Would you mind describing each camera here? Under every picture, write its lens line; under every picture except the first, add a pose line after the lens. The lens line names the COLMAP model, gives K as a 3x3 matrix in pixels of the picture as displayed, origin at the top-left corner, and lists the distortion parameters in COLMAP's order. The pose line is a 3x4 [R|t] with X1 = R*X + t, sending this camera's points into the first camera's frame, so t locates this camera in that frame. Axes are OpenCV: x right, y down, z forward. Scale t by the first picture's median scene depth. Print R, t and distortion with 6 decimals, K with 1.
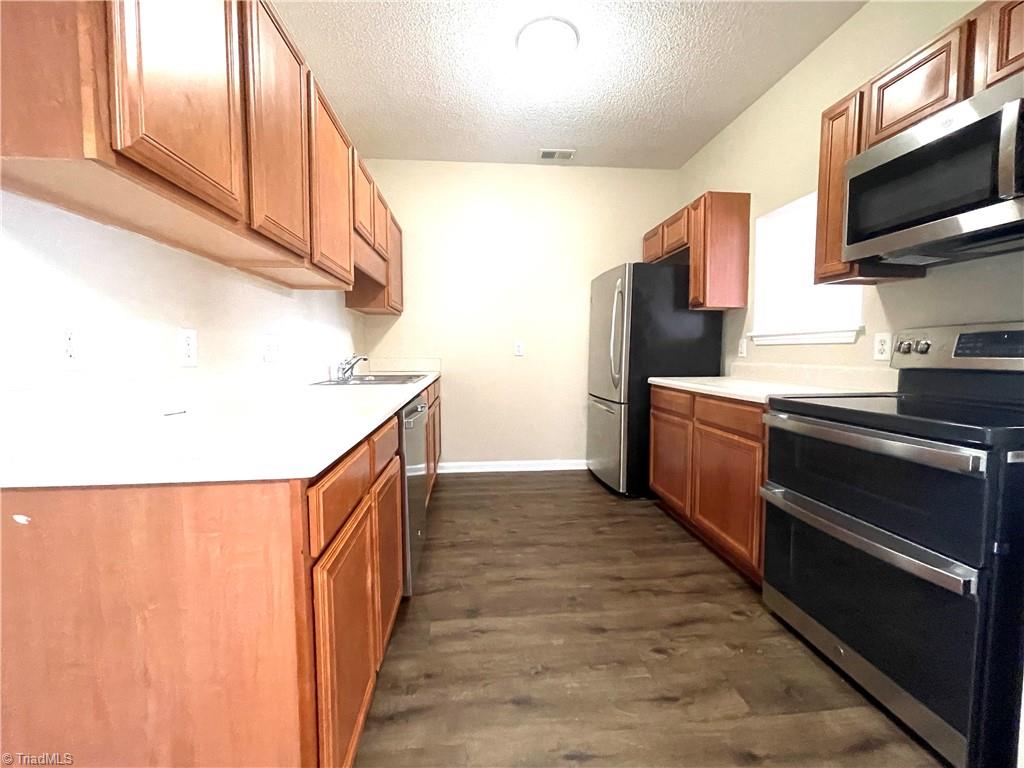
lens RADIAL K [[425.9, 0, 511.5], [0, 425.9, 379.5], [0, 0, 1]] dist [-0.001725, 0.000030]
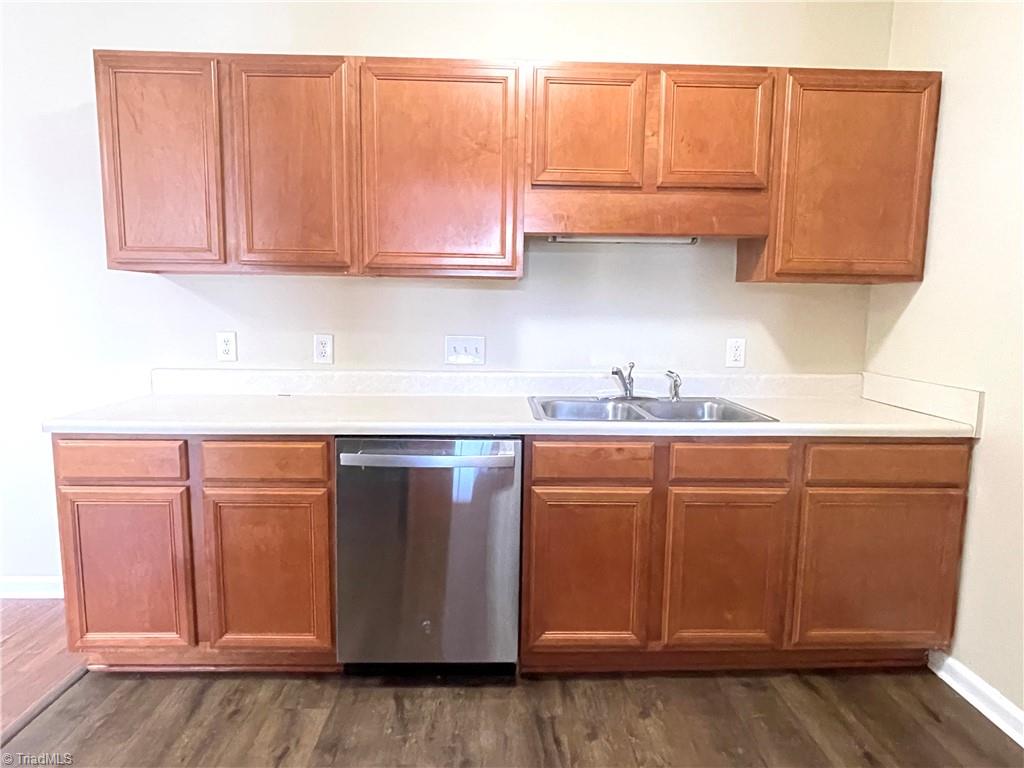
lens RADIAL K [[577.0, 0, 513.2], [0, 577.0, 376.3], [0, 0, 1]] dist [-0.003255, -0.002126]
pose [[-0.069407, 0.115583, -0.990870, 0.631524], [-0.078993, 0.989510, 0.120958, -0.163277], [0.994456, 0.086668, -0.059549, 1.093973]]
